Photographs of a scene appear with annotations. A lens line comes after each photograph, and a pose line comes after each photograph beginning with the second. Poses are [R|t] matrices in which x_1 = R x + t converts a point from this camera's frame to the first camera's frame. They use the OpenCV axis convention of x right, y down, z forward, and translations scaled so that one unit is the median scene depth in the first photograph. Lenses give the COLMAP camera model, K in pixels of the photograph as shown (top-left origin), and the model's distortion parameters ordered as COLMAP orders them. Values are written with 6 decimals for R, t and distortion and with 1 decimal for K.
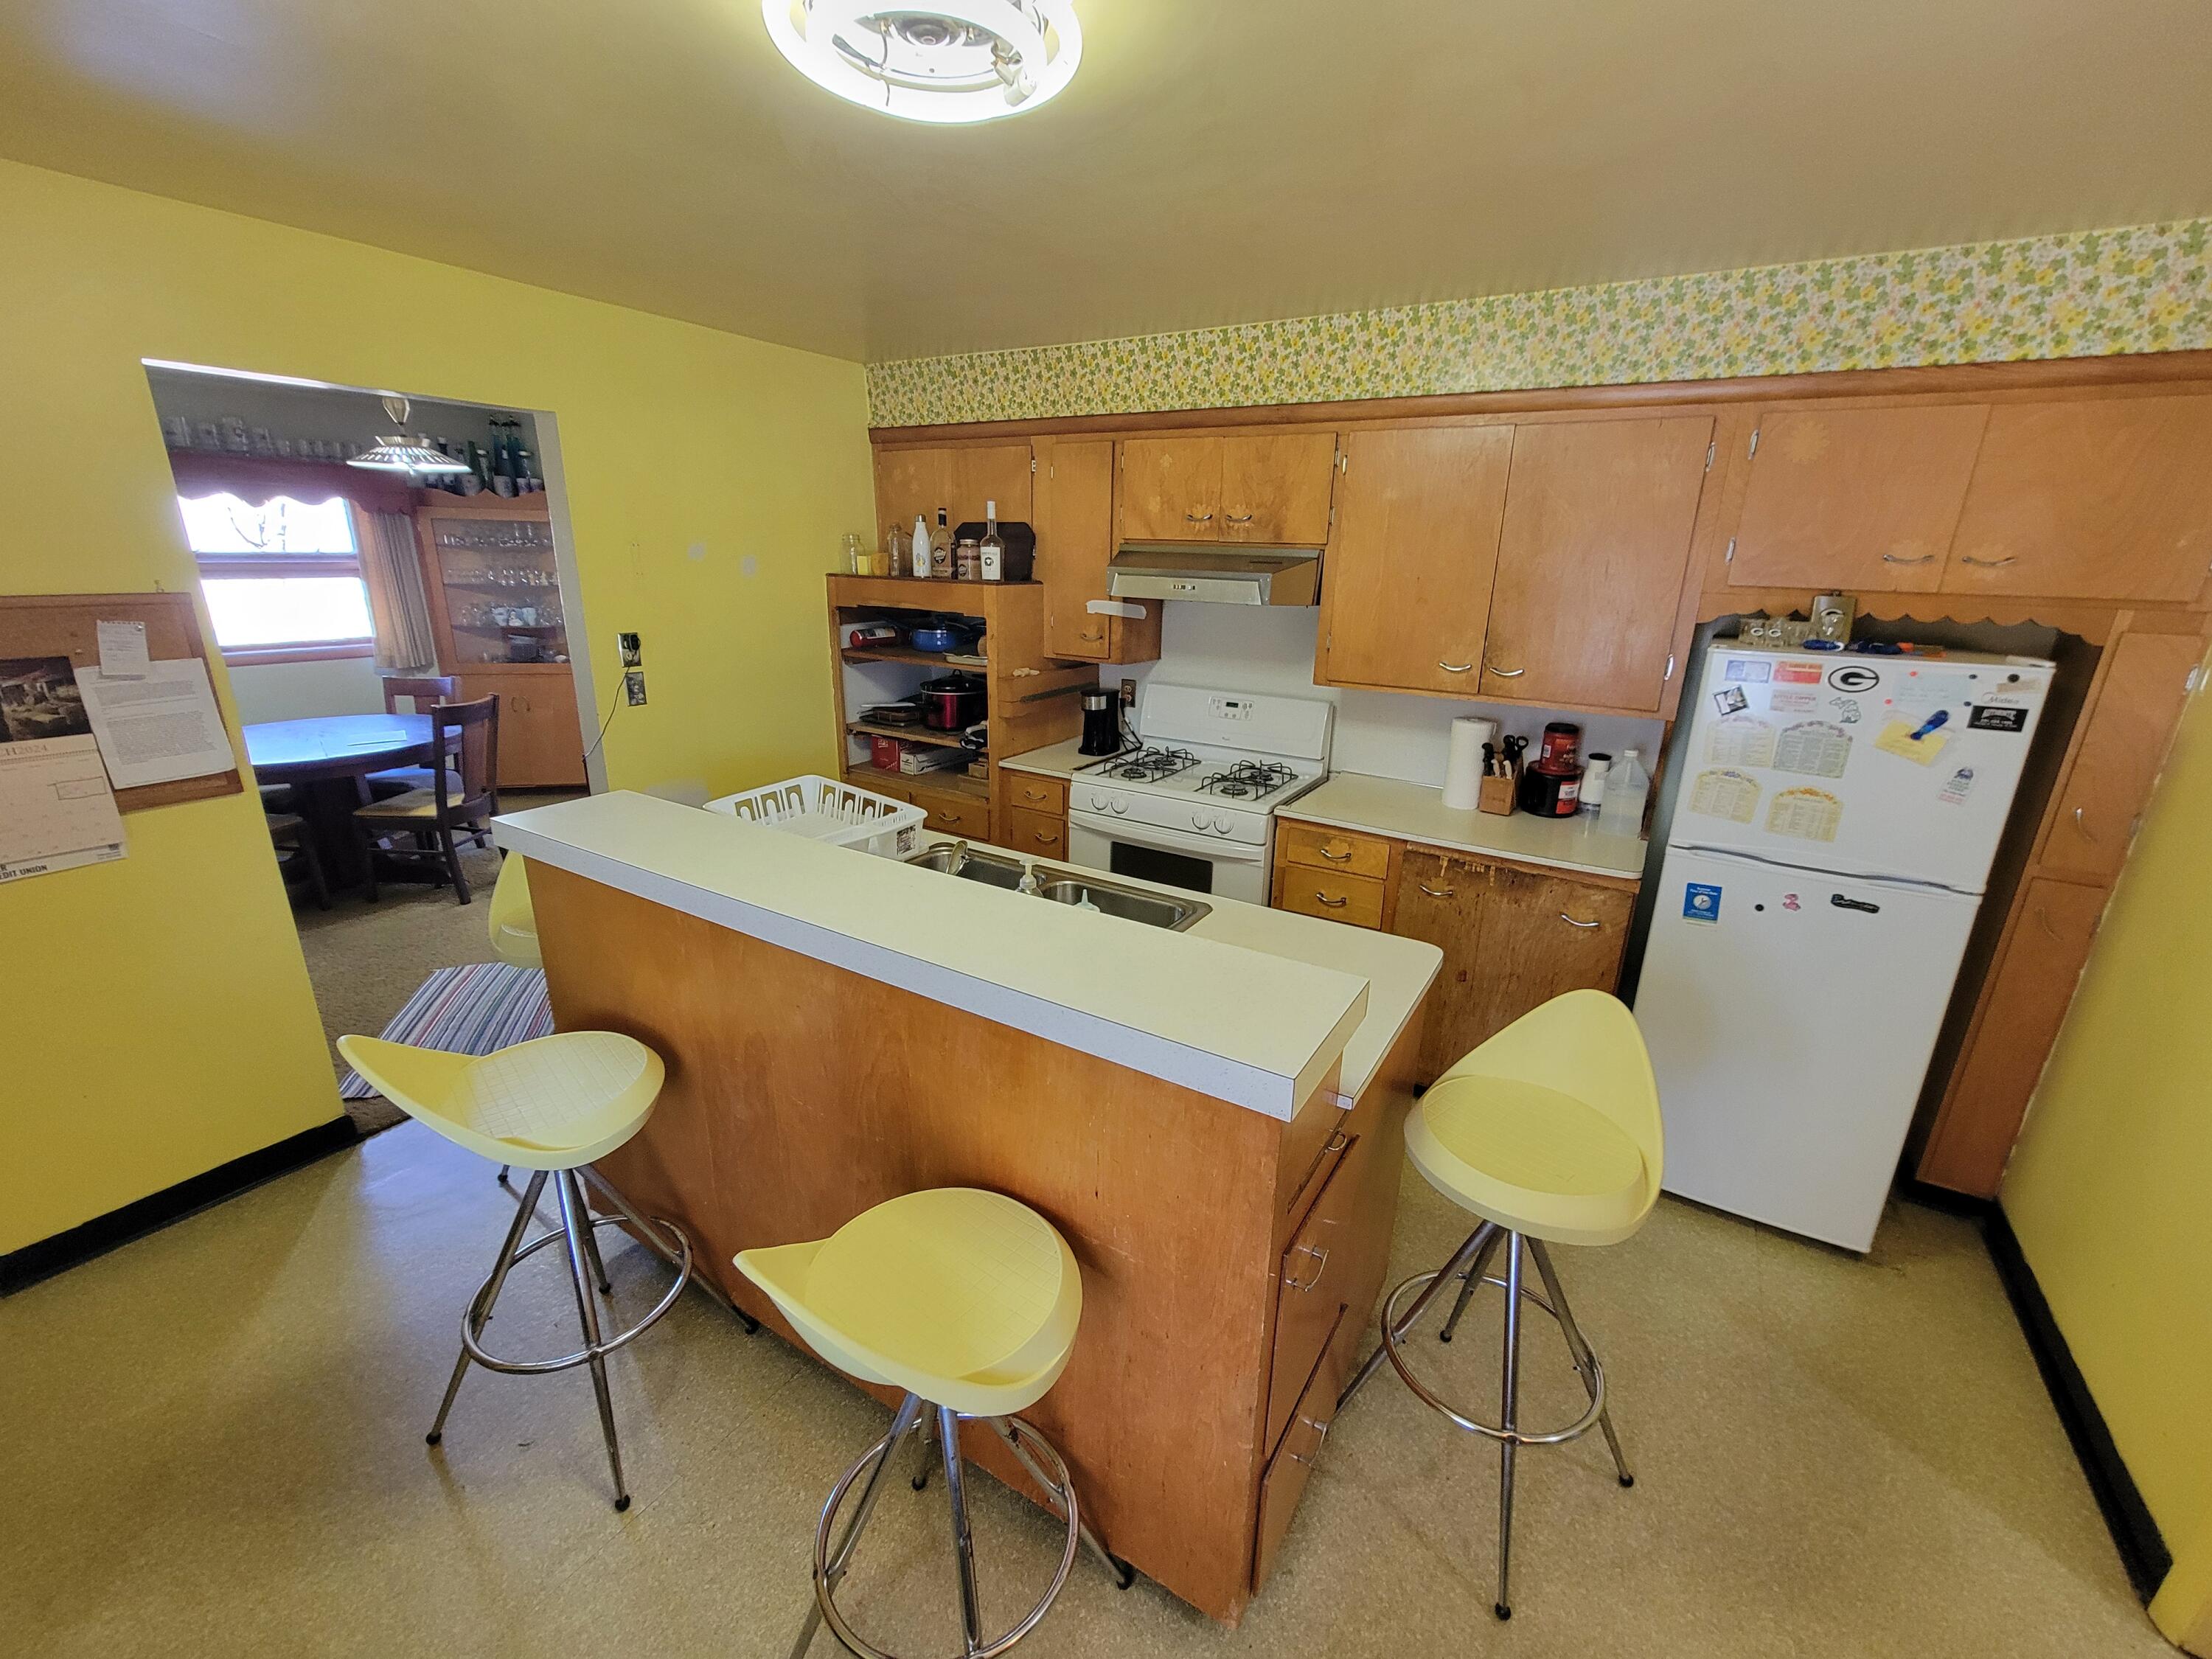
lens RADIAL K [[900.0, 0, 1097.7], [0, 900.0, 826.0], [0, 0, 1]] dist [-0.000936, 0.000410]
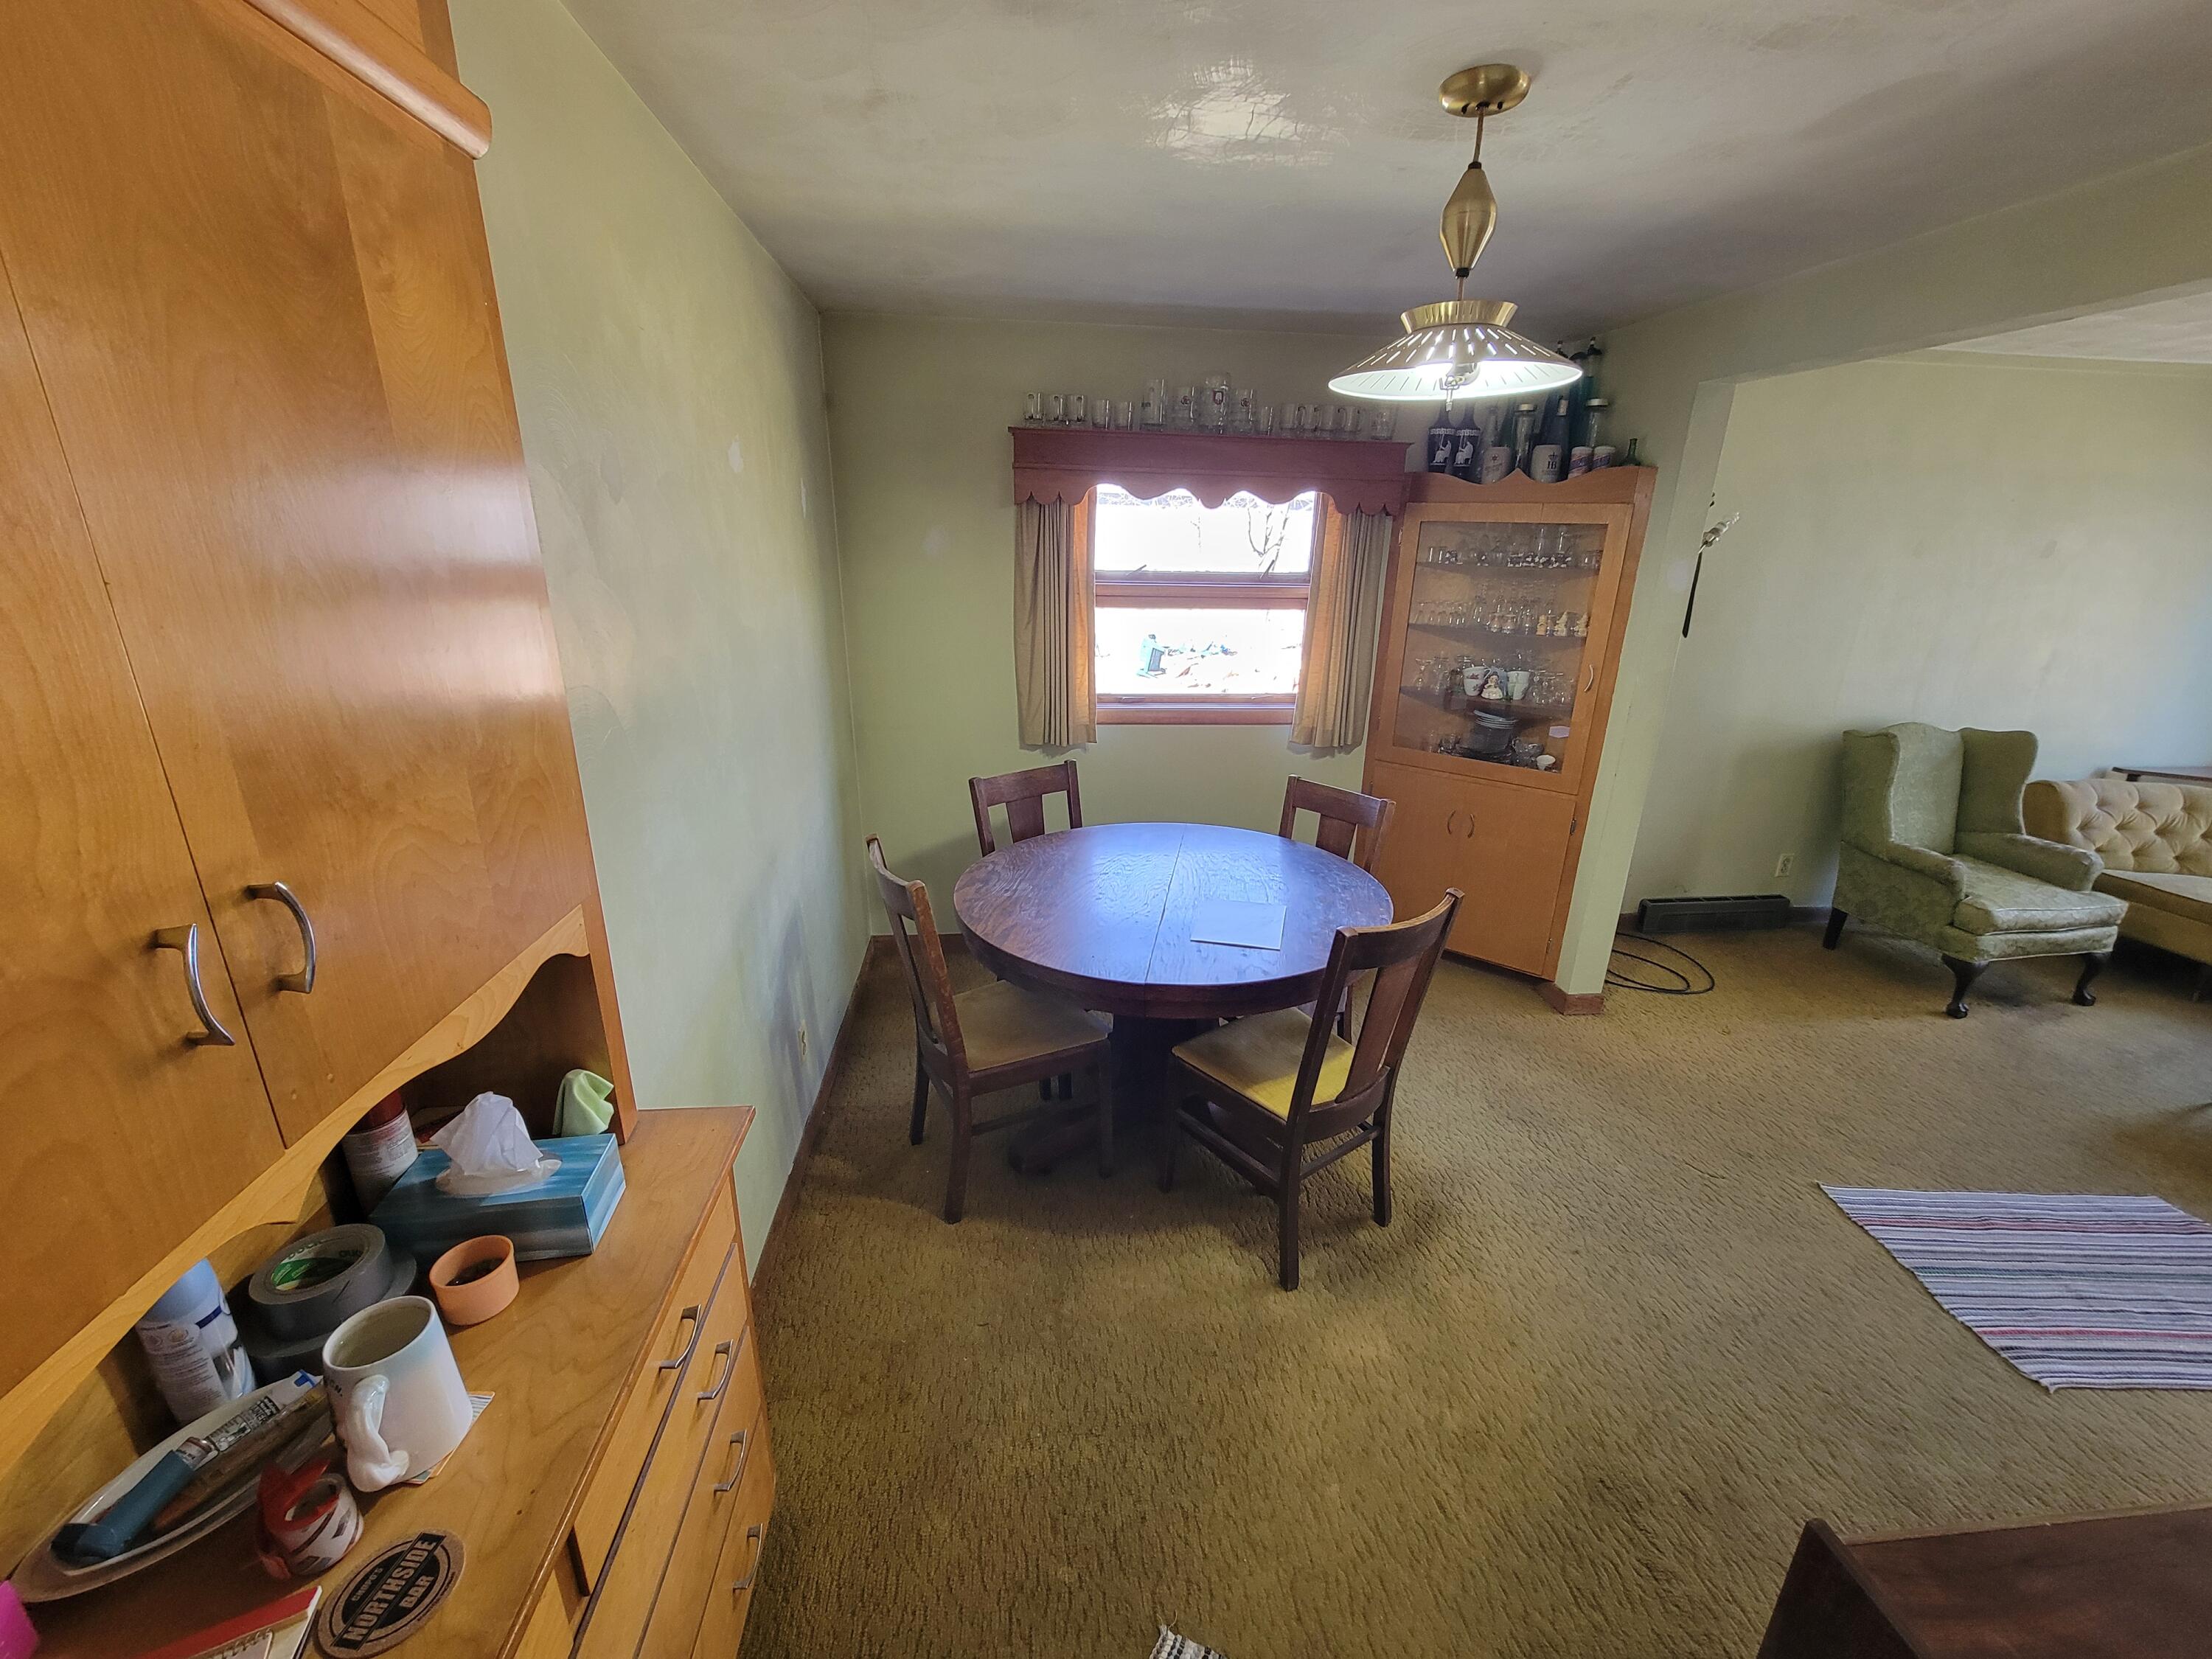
lens RADIAL K [[900.0, 0, 1099.3], [0, 900.0, 840.5], [0, 0, 1]] dist [-0.000936, 0.000410]
pose [[0.617975, 0.237252, -0.749545, -0.342775], [-0.242540, 0.964410, 0.105296, -0.133265], [0.747851, 0.116724, 0.653524, 0.430498]]
